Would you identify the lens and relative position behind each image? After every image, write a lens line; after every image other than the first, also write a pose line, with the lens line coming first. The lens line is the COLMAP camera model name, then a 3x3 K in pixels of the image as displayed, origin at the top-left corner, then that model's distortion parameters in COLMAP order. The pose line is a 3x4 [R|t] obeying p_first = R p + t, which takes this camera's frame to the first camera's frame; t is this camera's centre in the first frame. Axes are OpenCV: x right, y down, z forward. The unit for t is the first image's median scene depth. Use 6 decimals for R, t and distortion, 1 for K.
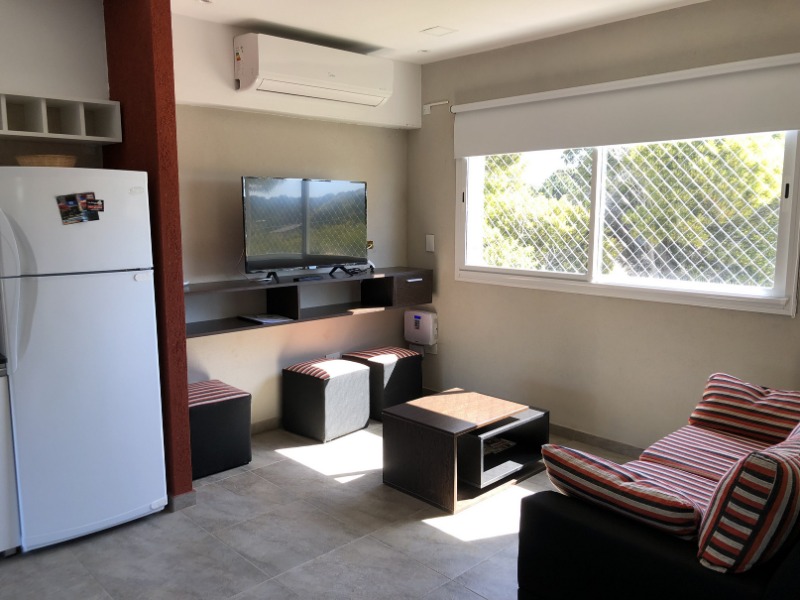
lens RADIAL K [[654.5, 0, 393.0], [0, 654.5, 302.5], [0, 0, 1]] dist [0.039797, -0.028769]
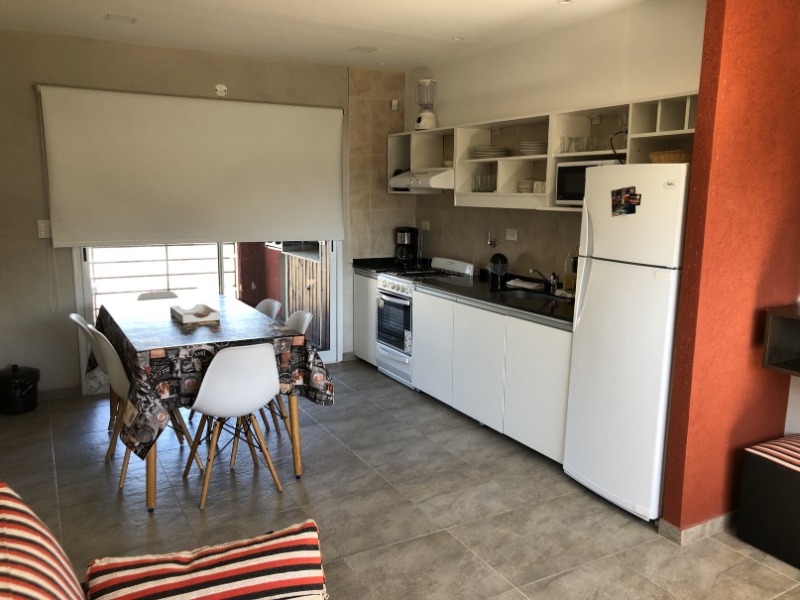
lens RADIAL K [[654.5, 0, 406.1], [0, 654.5, 301.3], [0, 0, 1]] dist [0.039797, -0.028769]
pose [[-0.226967, 0.168915, -0.959142, 0.583339], [-0.157579, 0.965498, 0.207323, -0.132863], [0.961070, 0.198196, -0.192519, 0.781245]]
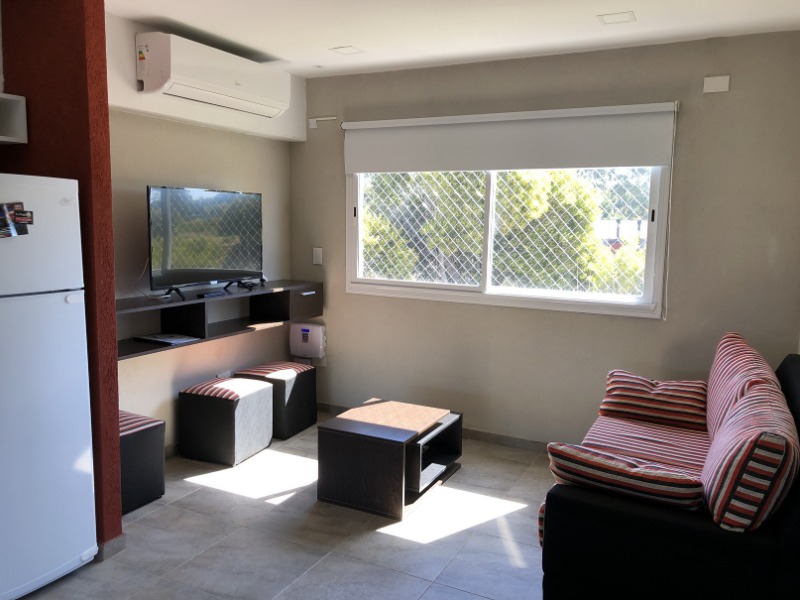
lens RADIAL K [[654.5, 0, 403.1], [0, 654.5, 302.6], [0, 0, 1]] dist [0.039797, -0.028769]
pose [[0.943291, -0.023340, 0.331145, -0.240271], [0.026849, 0.999621, -0.006026, -0.014973], [-0.330879, 0.014575, 0.943561, 0.015815]]
